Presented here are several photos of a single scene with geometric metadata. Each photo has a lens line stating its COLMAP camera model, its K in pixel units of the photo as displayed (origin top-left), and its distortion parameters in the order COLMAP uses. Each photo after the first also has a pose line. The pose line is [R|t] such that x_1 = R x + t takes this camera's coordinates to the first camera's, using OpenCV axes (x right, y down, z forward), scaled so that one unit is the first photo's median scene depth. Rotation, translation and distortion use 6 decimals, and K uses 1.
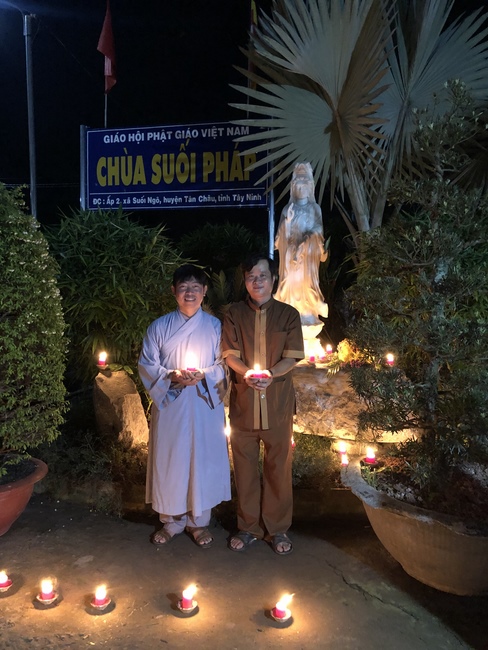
lens RADIAL K [[534.9, 0, 246.8], [0, 534.9, 324.0], [0, 0, 1]] dist [0.001367, -0.000203]
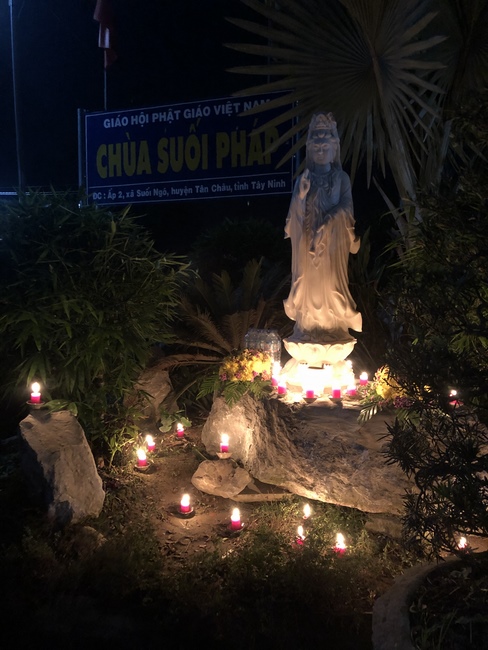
lens RADIAL K [[534.9, 0, 246.8], [0, 534.9, 324.0], [0, 0, 1]] dist [0.001367, -0.000203]
pose [[0.996030, -0.007778, -0.088675, 0.042224], [0.006501, 0.999871, -0.014682, -0.008920], [0.088778, 0.014047, 0.995952, 0.188358]]
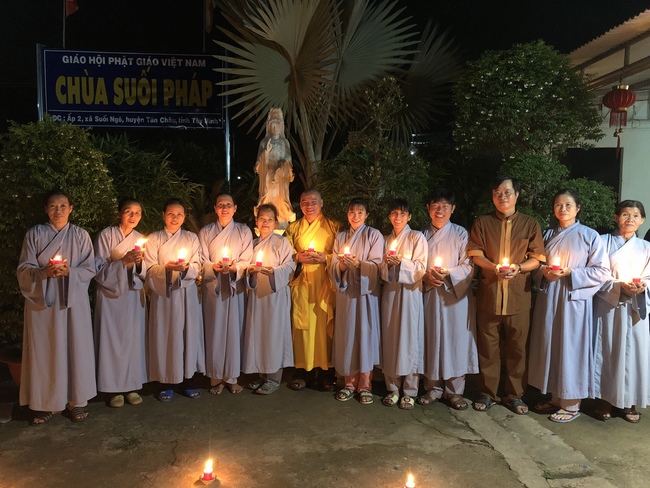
lens RADIAL K [[534.9, 0, 325.0], [0, 534.9, 244.0], [0, 0, 1]] dist [0.001367, -0.000203]
pose [[0.949096, -0.033599, 0.313189, -0.135688], [0.024790, 0.999178, 0.032068, -0.000857], [-0.314009, -0.022671, 0.949149, -0.205357]]
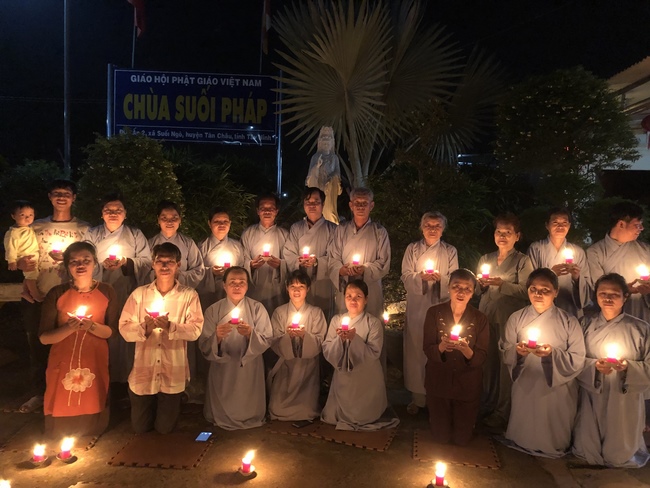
lens RADIAL K [[534.4, 0, 332.7], [0, 534.4, 244.9], [0, 0, 1]] dist [-0.001592, -0.000132]
pose [[0.968240, 0.005227, 0.249967, -0.152432], [-0.005498, 0.999985, 0.000387, 0.009758], [-0.249961, -0.001749, 0.968254, -0.248429]]
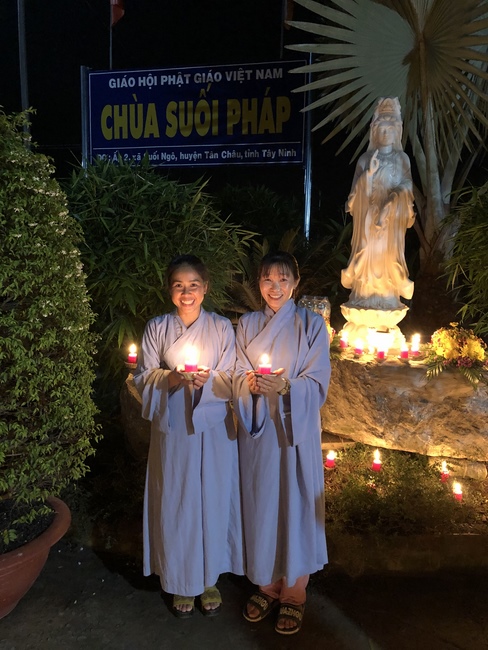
lens RADIAL K [[534.4, 0, 244.0], [0, 534.4, 325.0], [0, 0, 1]] dist [-0.001592, -0.000132]
pose [[0.999889, 0.002944, 0.014625, -0.072950], [-0.003783, 0.998330, 0.057637, -0.012695], [-0.014431, -0.057686, 0.998230, 0.143565]]
